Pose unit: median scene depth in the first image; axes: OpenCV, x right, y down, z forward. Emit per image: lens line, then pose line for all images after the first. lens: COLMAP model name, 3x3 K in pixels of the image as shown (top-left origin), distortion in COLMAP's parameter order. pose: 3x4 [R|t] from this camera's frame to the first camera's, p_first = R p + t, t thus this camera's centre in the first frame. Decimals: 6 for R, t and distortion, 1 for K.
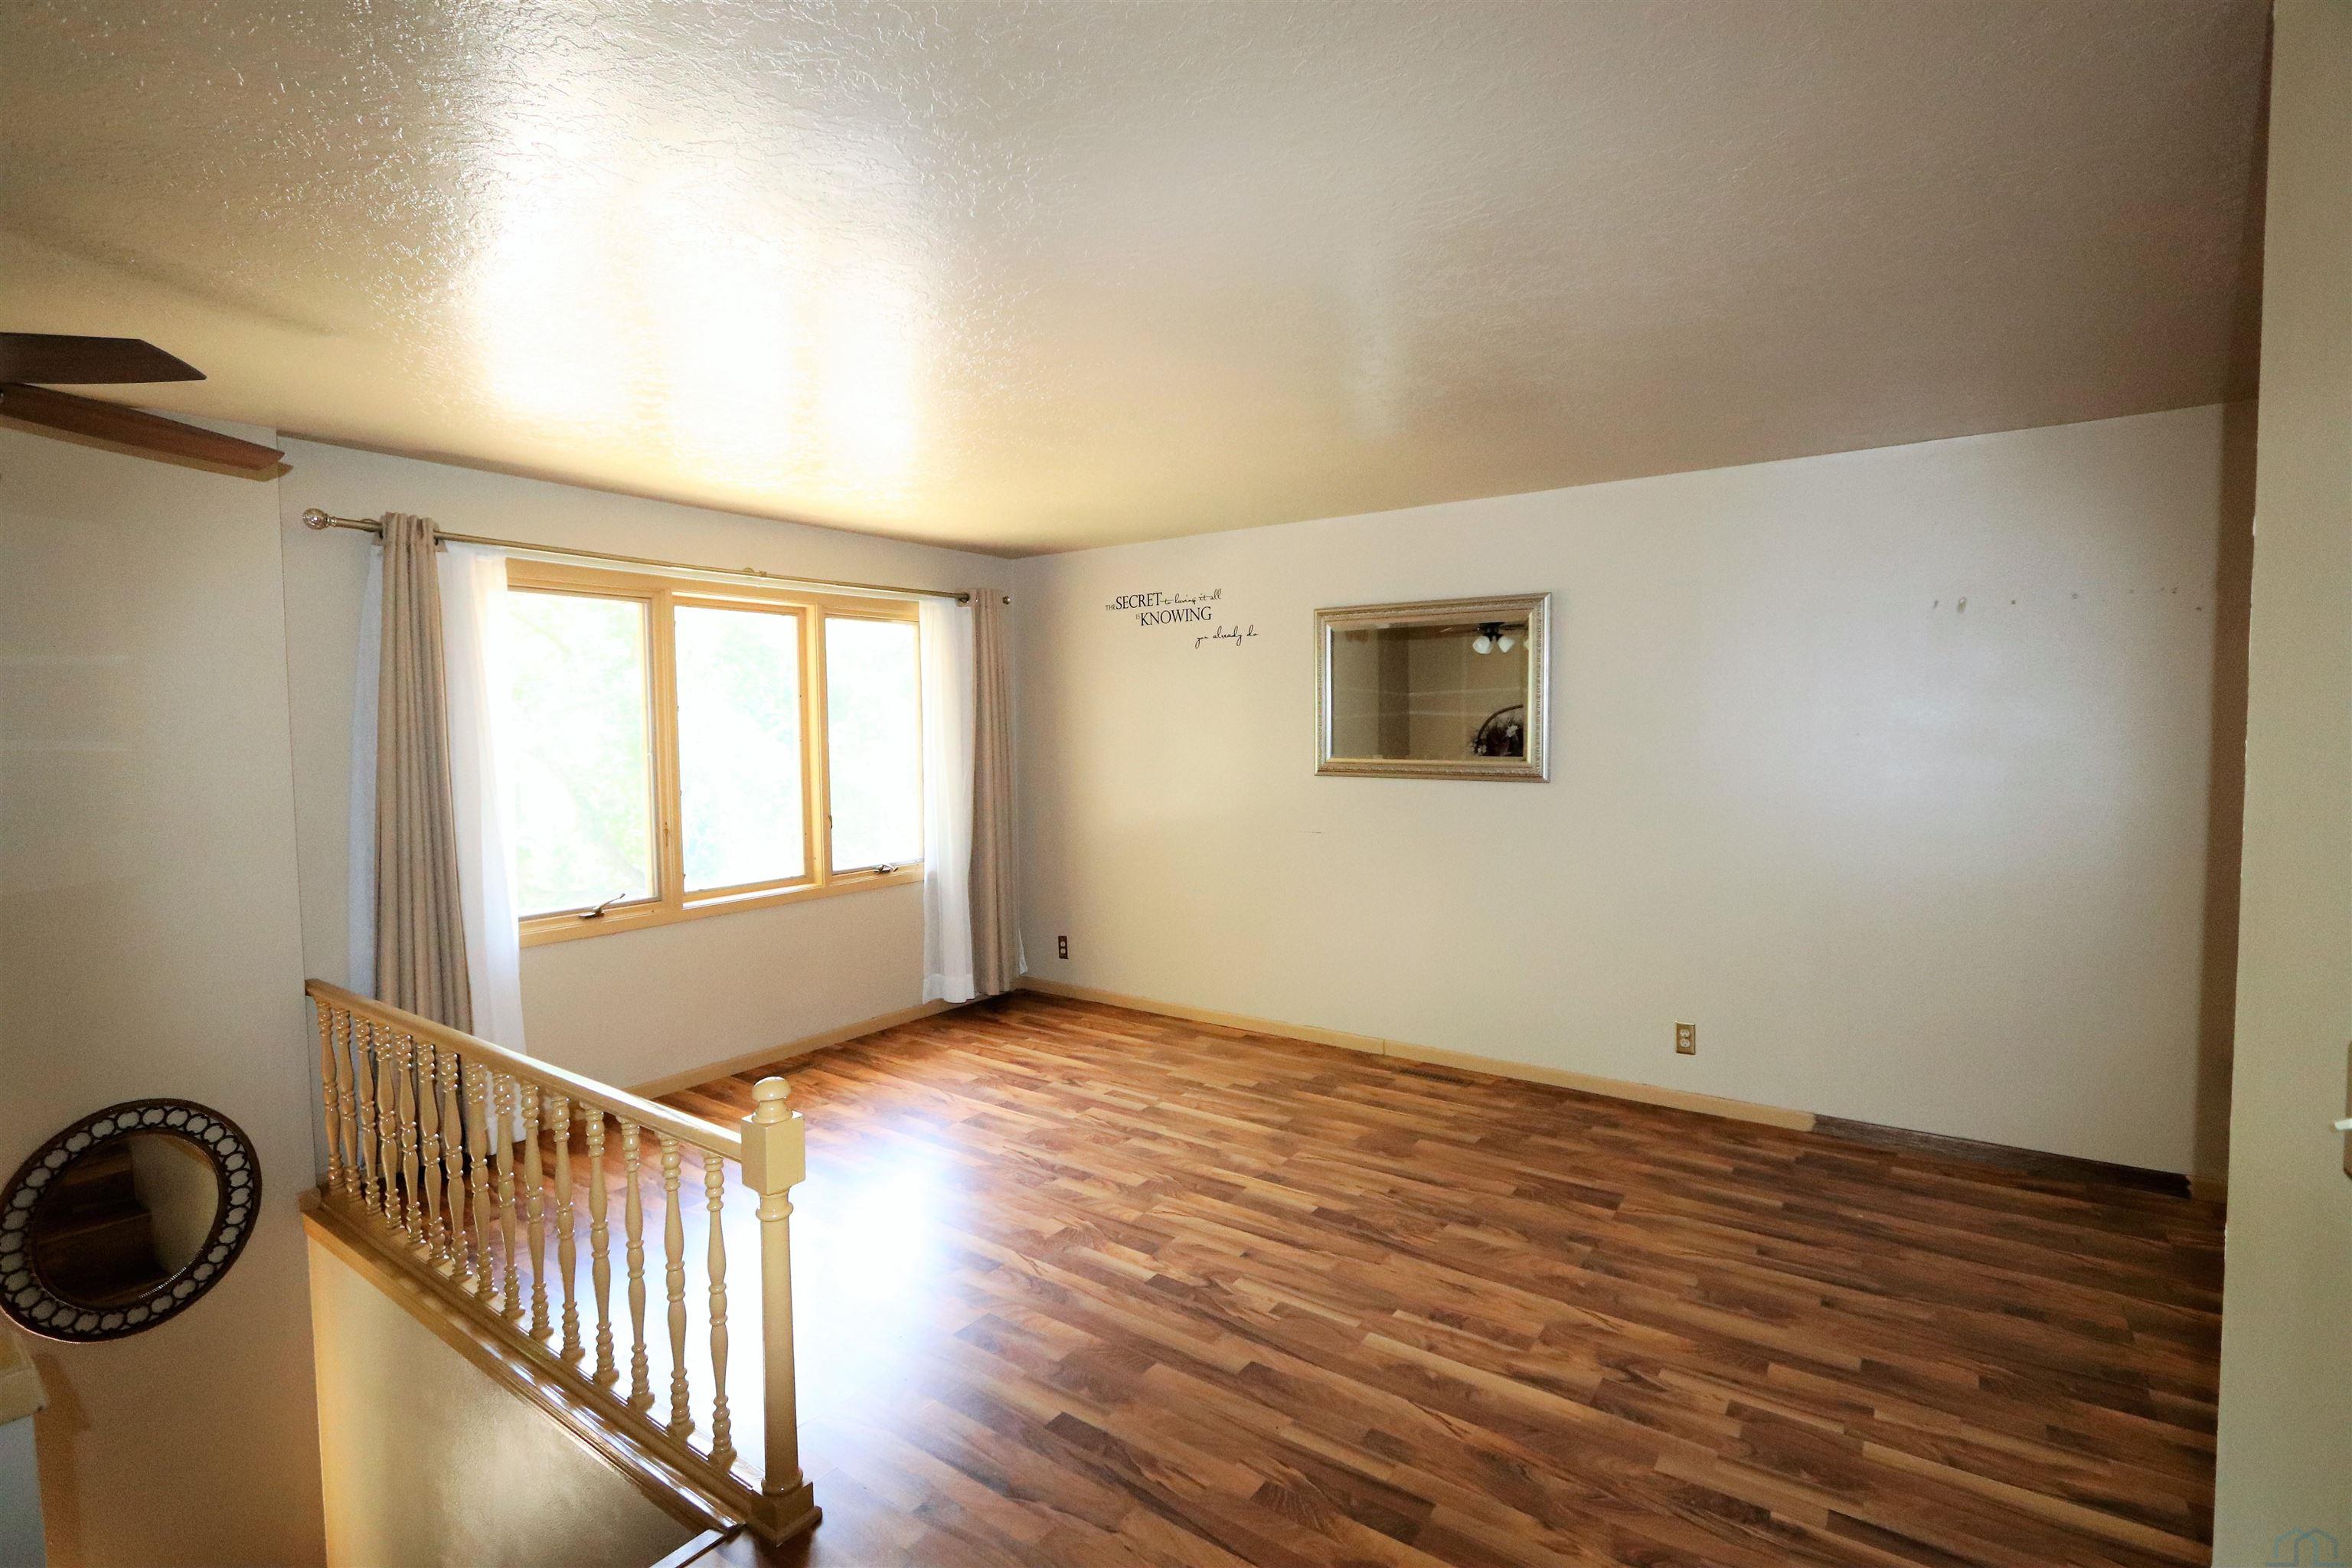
lens RADIAL K [[1072.7, 0, 1165.7], [0, 1072.7, 778.5], [0, 0, 1]] dist [-0.019470, 0.000660]
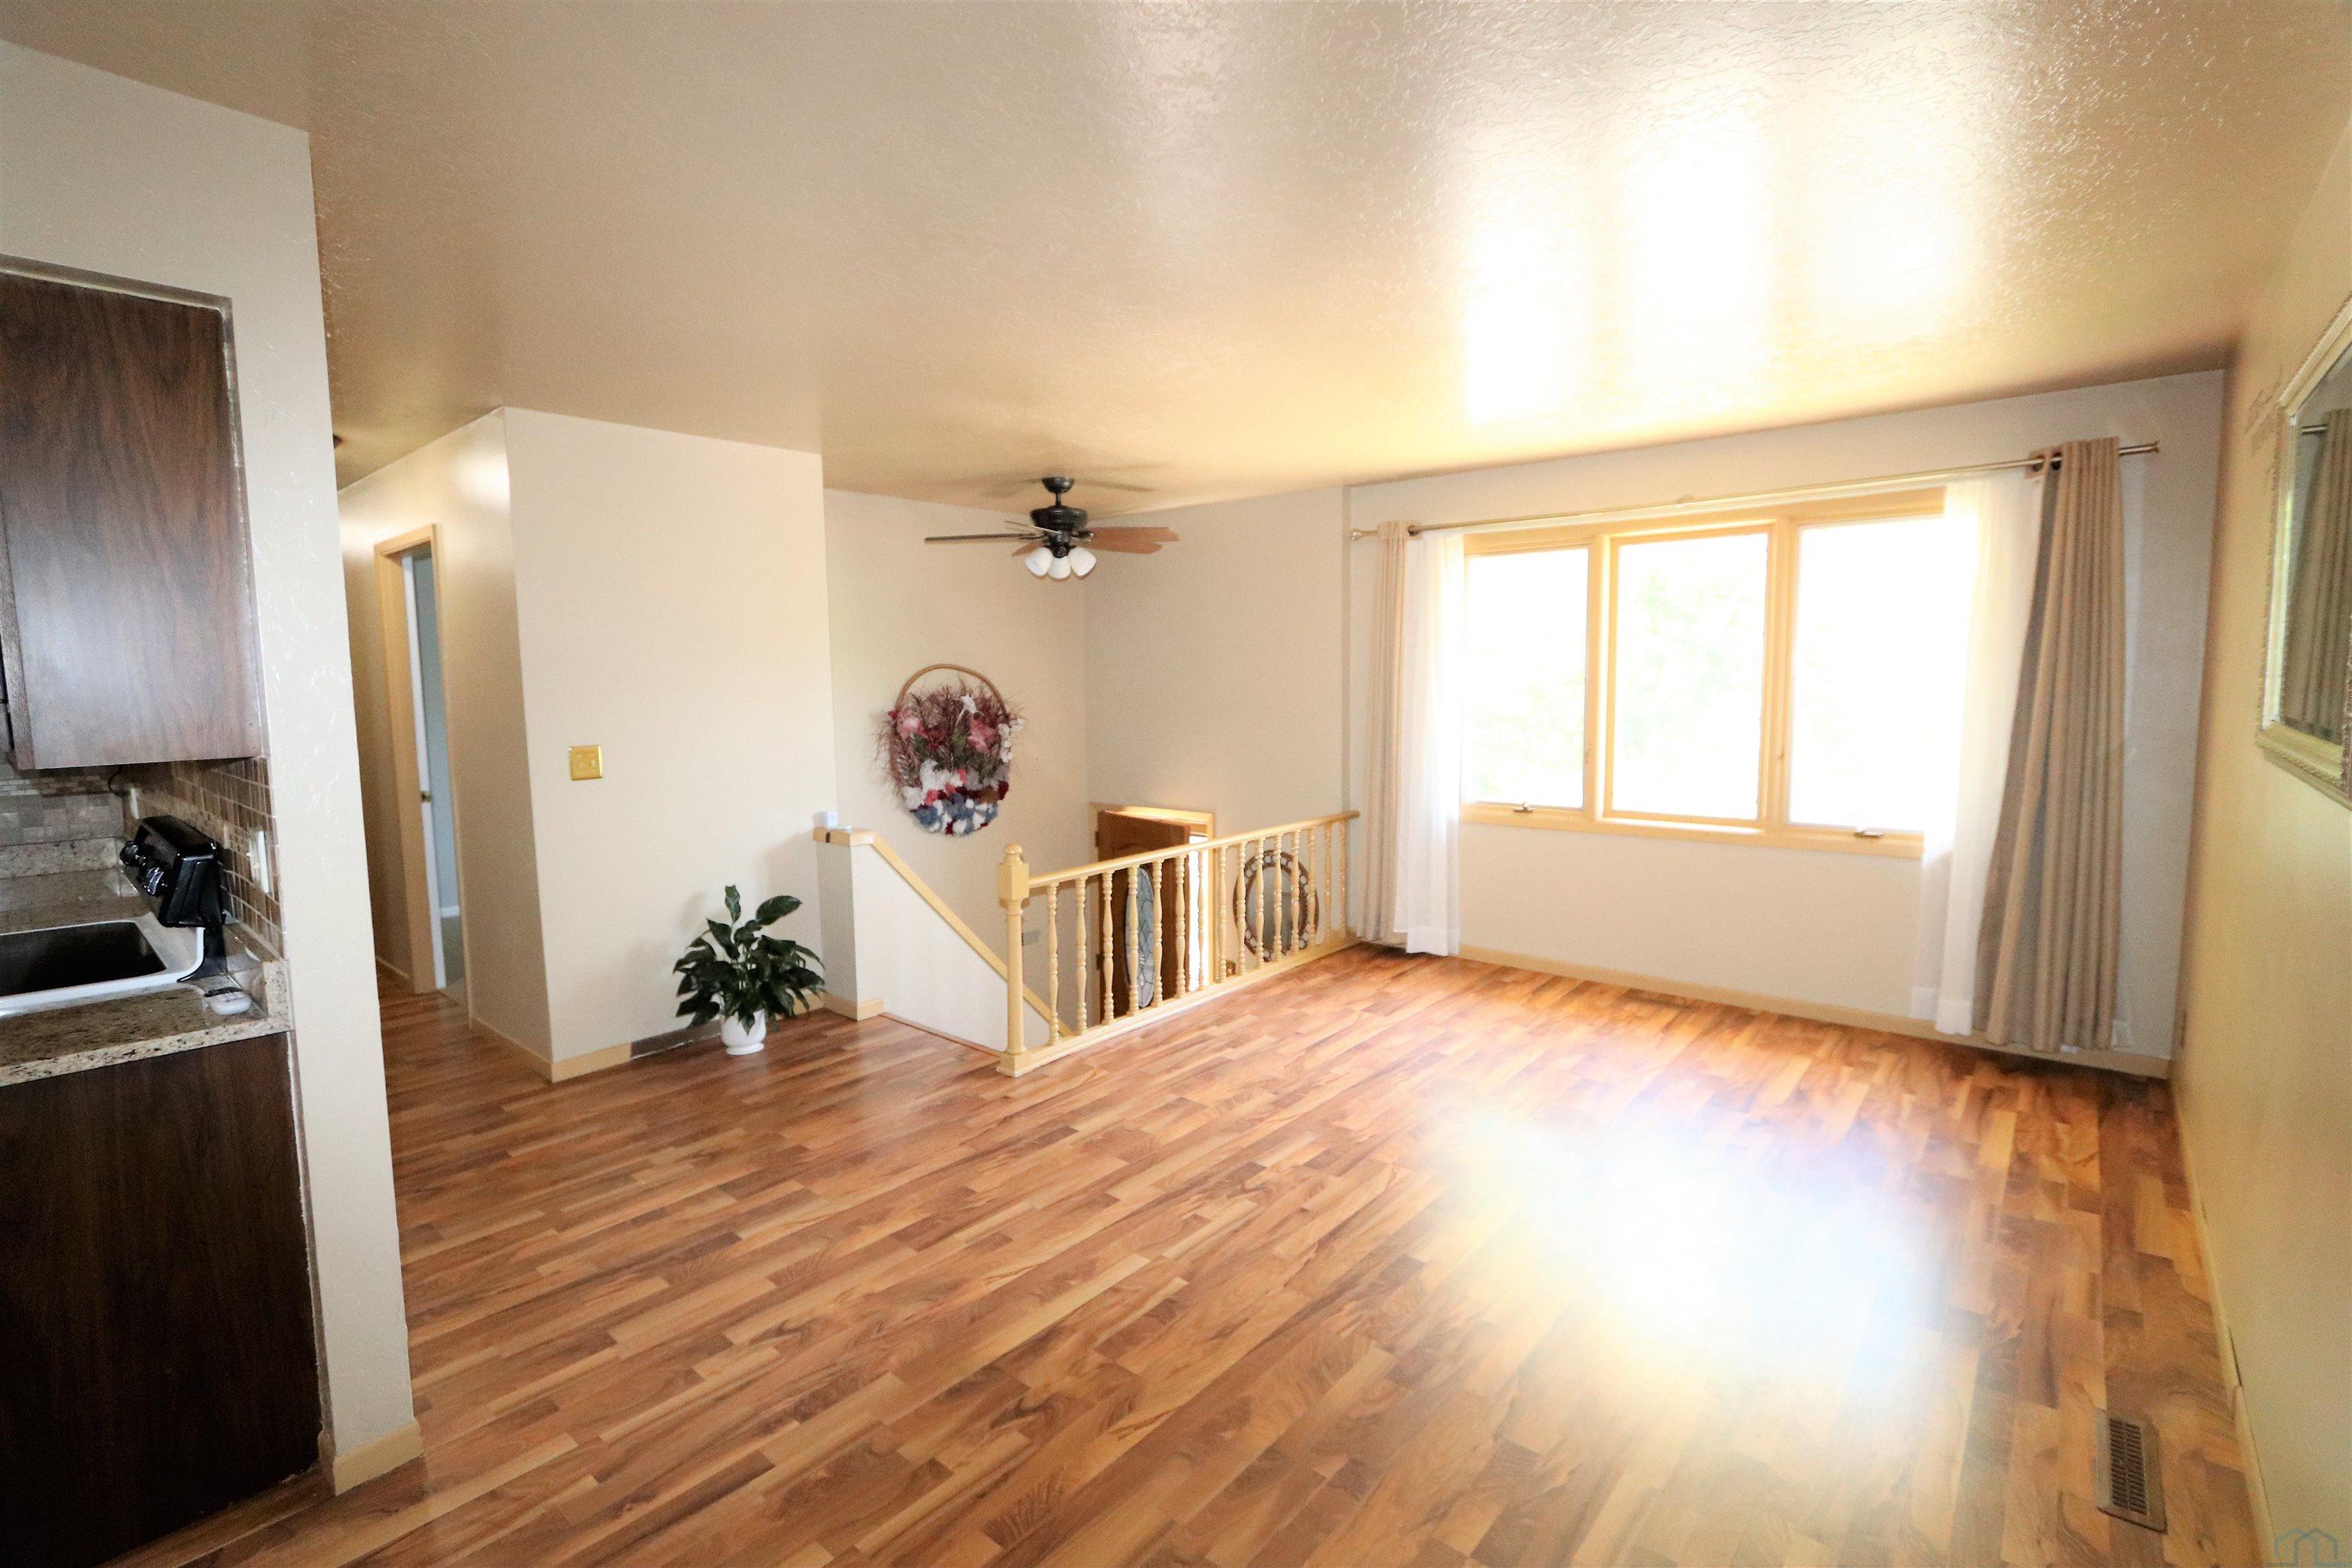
lens RADIAL K [[1072.7, 0, 1165.7], [0, 1072.7, 778.5], [0, 0, 1]] dist [-0.019470, 0.000660]
pose [[-0.095684, 0.107335, -0.989608, 0.892254], [-0.038140, 0.993044, 0.111396, -0.038483], [0.994681, 0.048403, -0.090925, 0.844066]]
